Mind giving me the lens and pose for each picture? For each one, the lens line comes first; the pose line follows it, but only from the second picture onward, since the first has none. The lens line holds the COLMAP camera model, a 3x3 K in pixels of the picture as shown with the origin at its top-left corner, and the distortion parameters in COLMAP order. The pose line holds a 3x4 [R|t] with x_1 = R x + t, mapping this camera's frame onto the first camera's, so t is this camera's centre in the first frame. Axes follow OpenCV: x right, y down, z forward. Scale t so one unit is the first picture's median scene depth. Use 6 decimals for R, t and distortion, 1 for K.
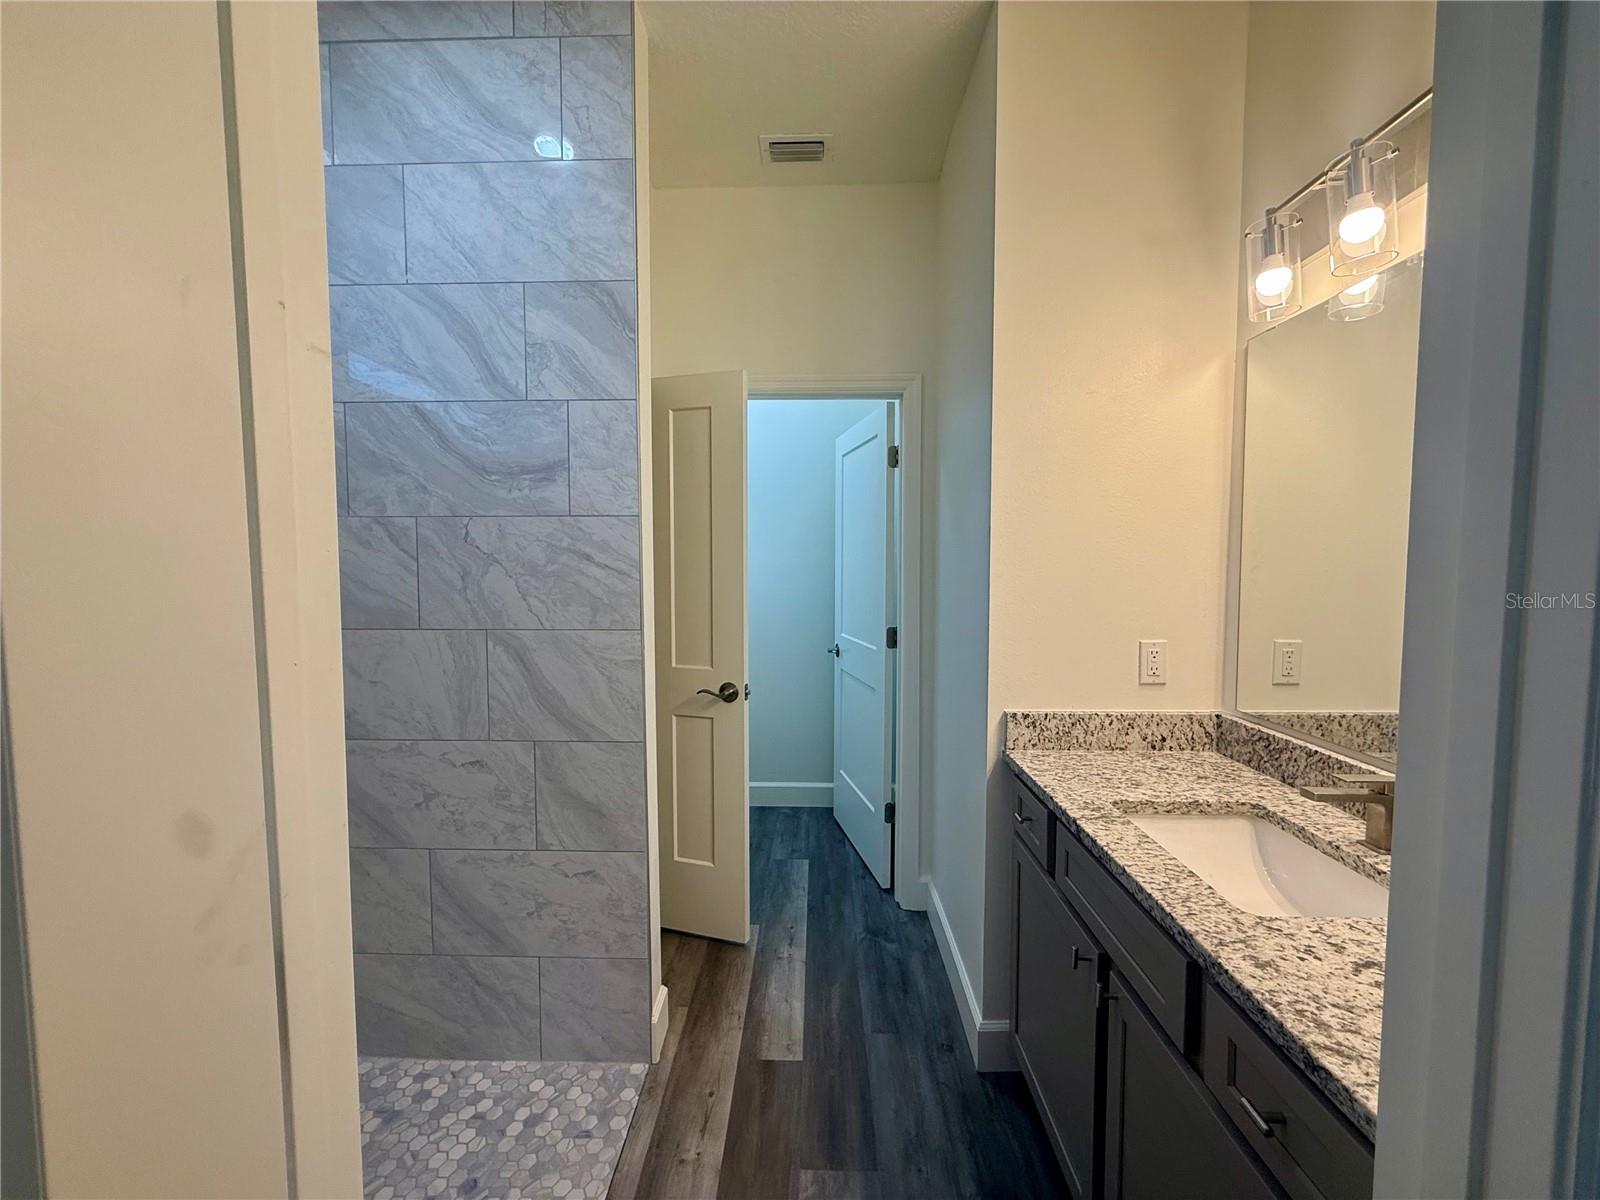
lens RADIAL K [[636.0, 0, 796.8], [0, 636.0, 600.0], [0, 0, 1]] dist [-0.000464, -0.000126]
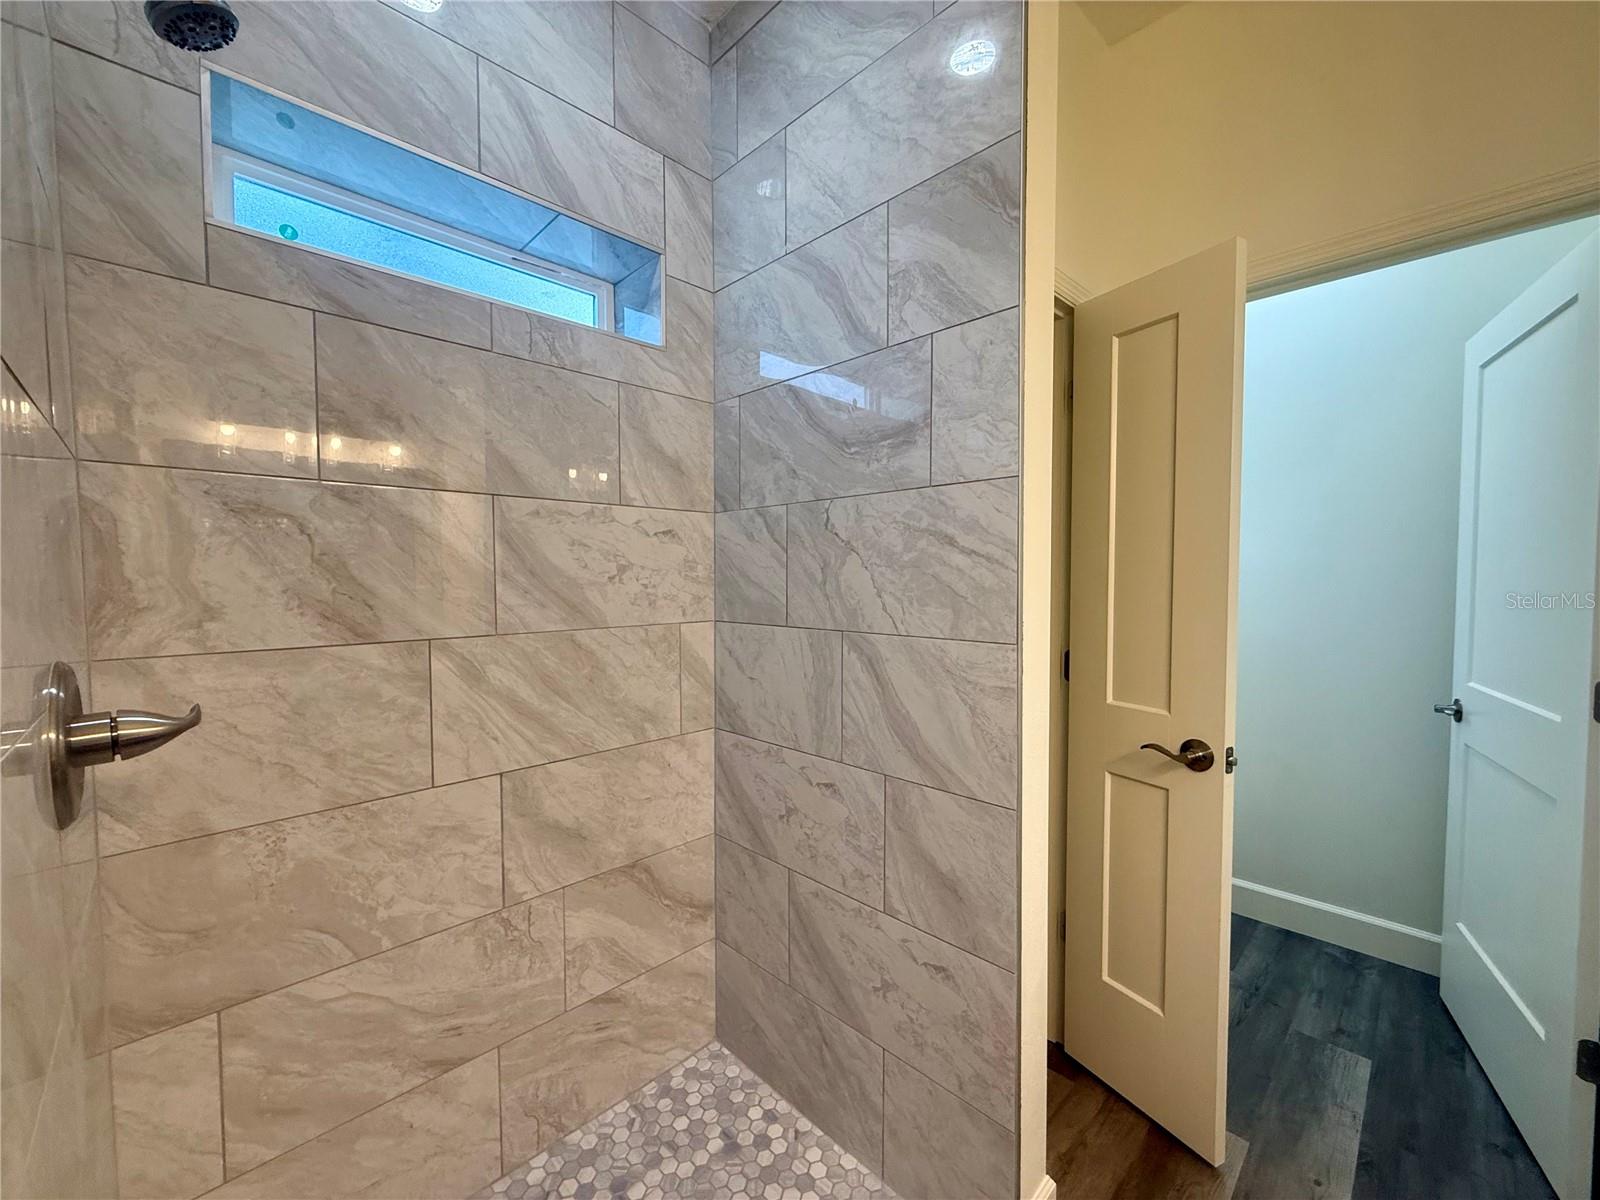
lens RADIAL K [[636.0, 0, 797.3], [0, 636.0, 600.1], [0, 0, 1]] dist [-0.000464, -0.000126]
pose [[0.723733, 0.023882, -0.689667, 0.051826], [-0.038317, 0.999250, -0.005608, 0.012493], [0.689015, 0.030485, 0.724105, 0.347935]]
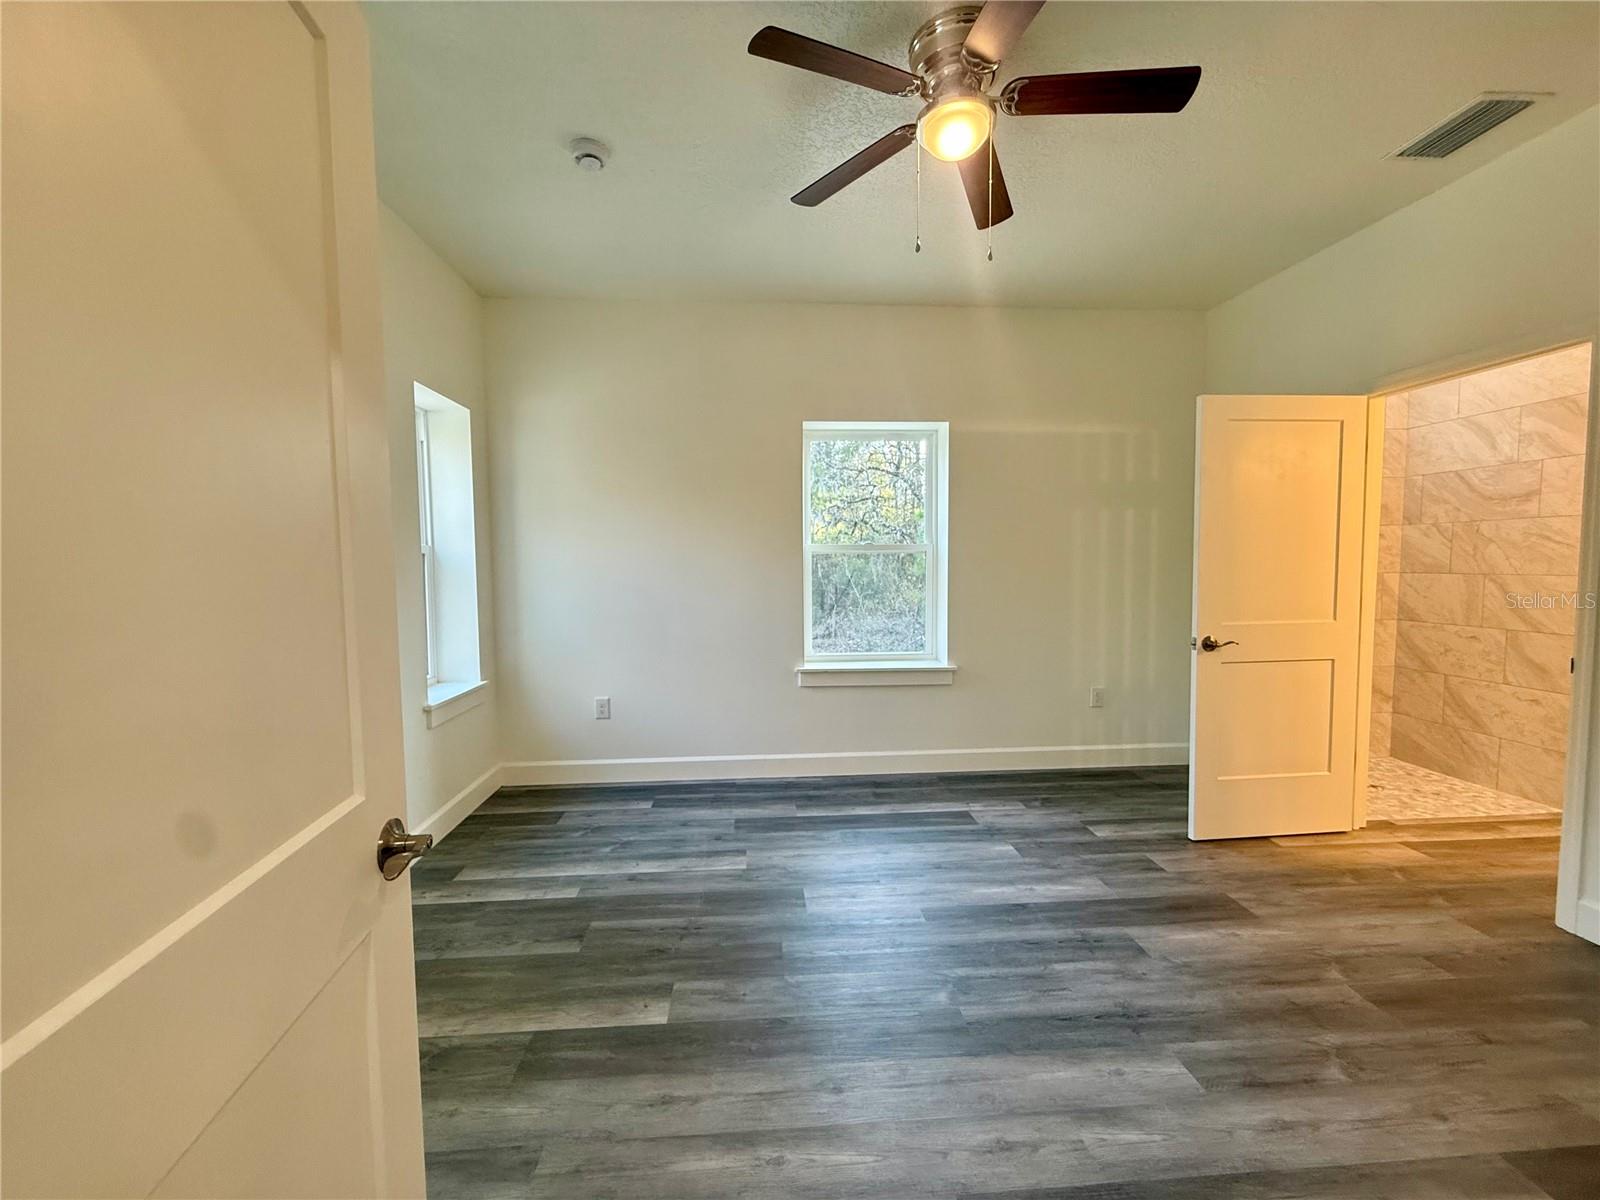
lens RADIAL K [[636.0, 0, 798.1], [0, 636.0, 600.5], [0, 0, 1]] dist [-0.000464, -0.000126]
pose [[0.097336, 0.061089, -0.993375, 1.402321], [-0.049198, 0.997190, 0.056503, 0.128229], [0.994035, 0.043372, 0.100068, -1.484428]]
